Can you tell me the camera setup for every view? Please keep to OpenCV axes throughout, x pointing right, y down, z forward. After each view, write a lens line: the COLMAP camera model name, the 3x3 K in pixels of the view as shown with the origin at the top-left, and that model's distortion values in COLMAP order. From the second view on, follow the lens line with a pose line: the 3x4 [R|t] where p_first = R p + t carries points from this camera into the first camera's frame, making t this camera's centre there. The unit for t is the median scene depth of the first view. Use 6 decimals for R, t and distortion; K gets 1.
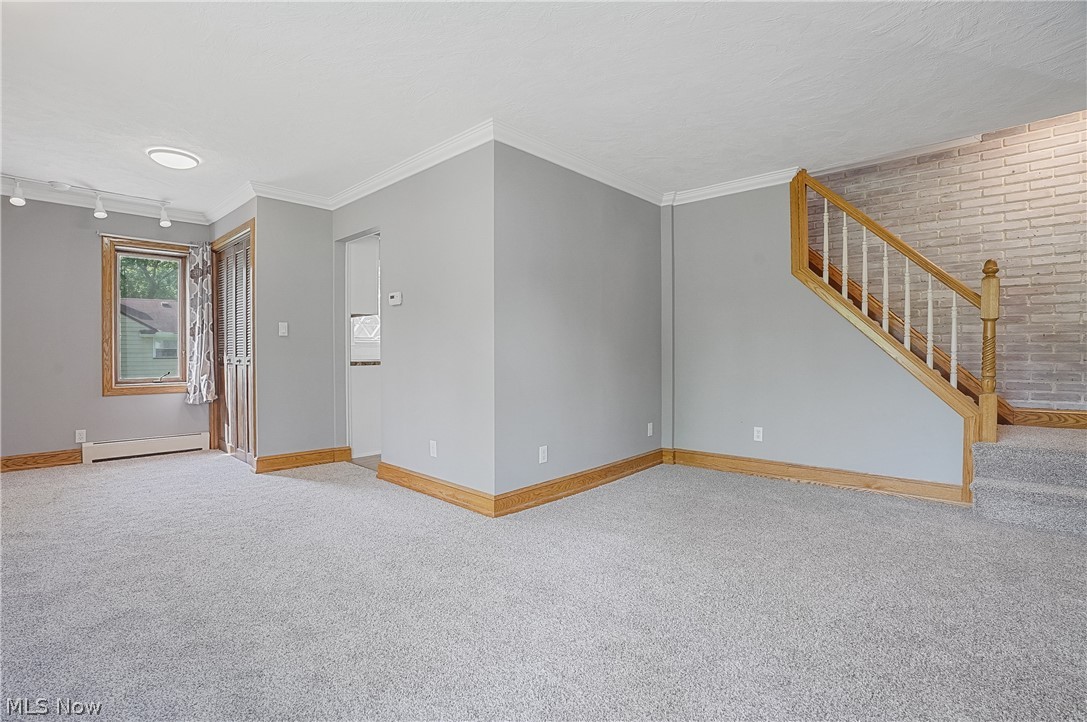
lens RADIAL K [[500.9, 0, 543.2], [0, 500.9, 359.4], [0, 0, 1]] dist [-0.060461, 0.017660]
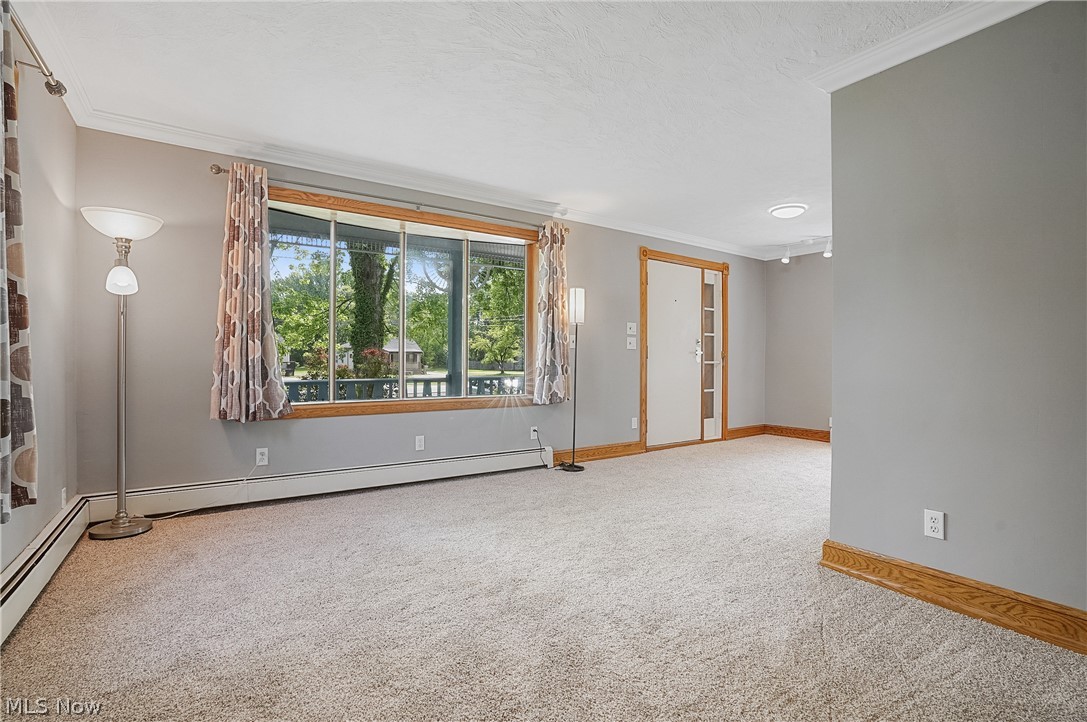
lens RADIAL K [[500.9, 0, 550.4], [0, 500.9, 363.3], [0, 0, 1]] dist [-0.060461, 0.017660]
pose [[-0.200044, 0.007273, -0.979760, 0.523889], [-0.019285, 0.999749, 0.011359, -0.003878], [0.979597, 0.021167, -0.199854, 0.504309]]
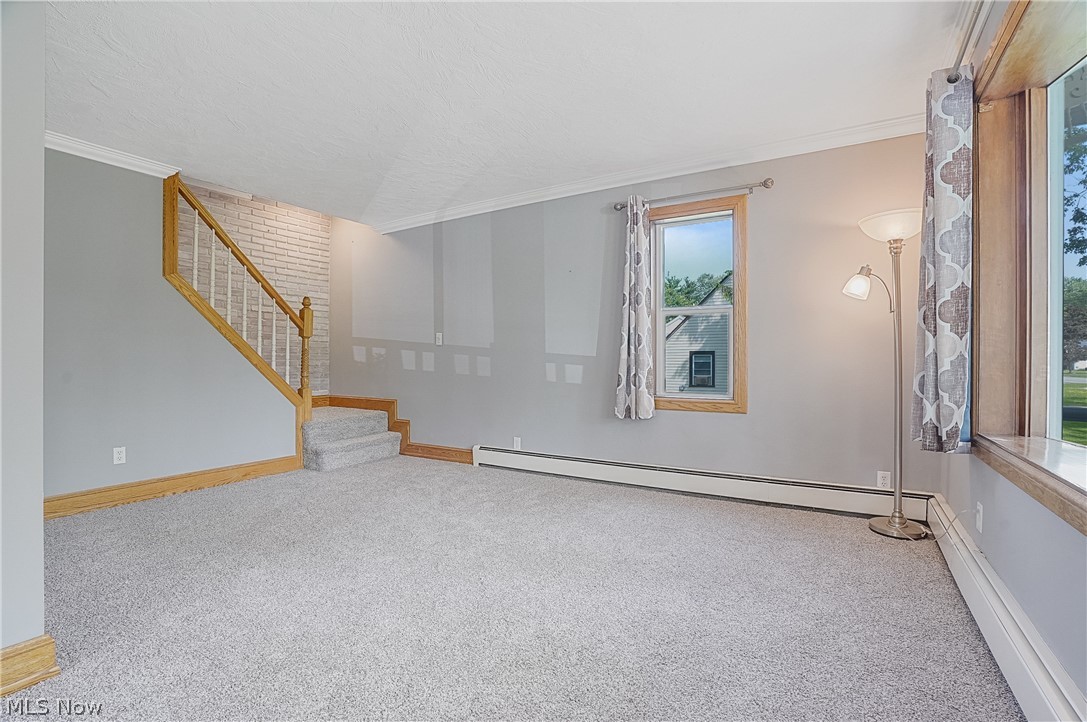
lens RADIAL K [[500.9, 0, 543.5], [0, 500.9, 358.5], [0, 0, 1]] dist [-0.060461, 0.017660]
pose [[-0.193602, 0.008146, 0.981046, -0.476849], [0.013914, 0.999888, -0.005556, -0.000437], [-0.980982, 0.012574, -0.193694, 0.409632]]
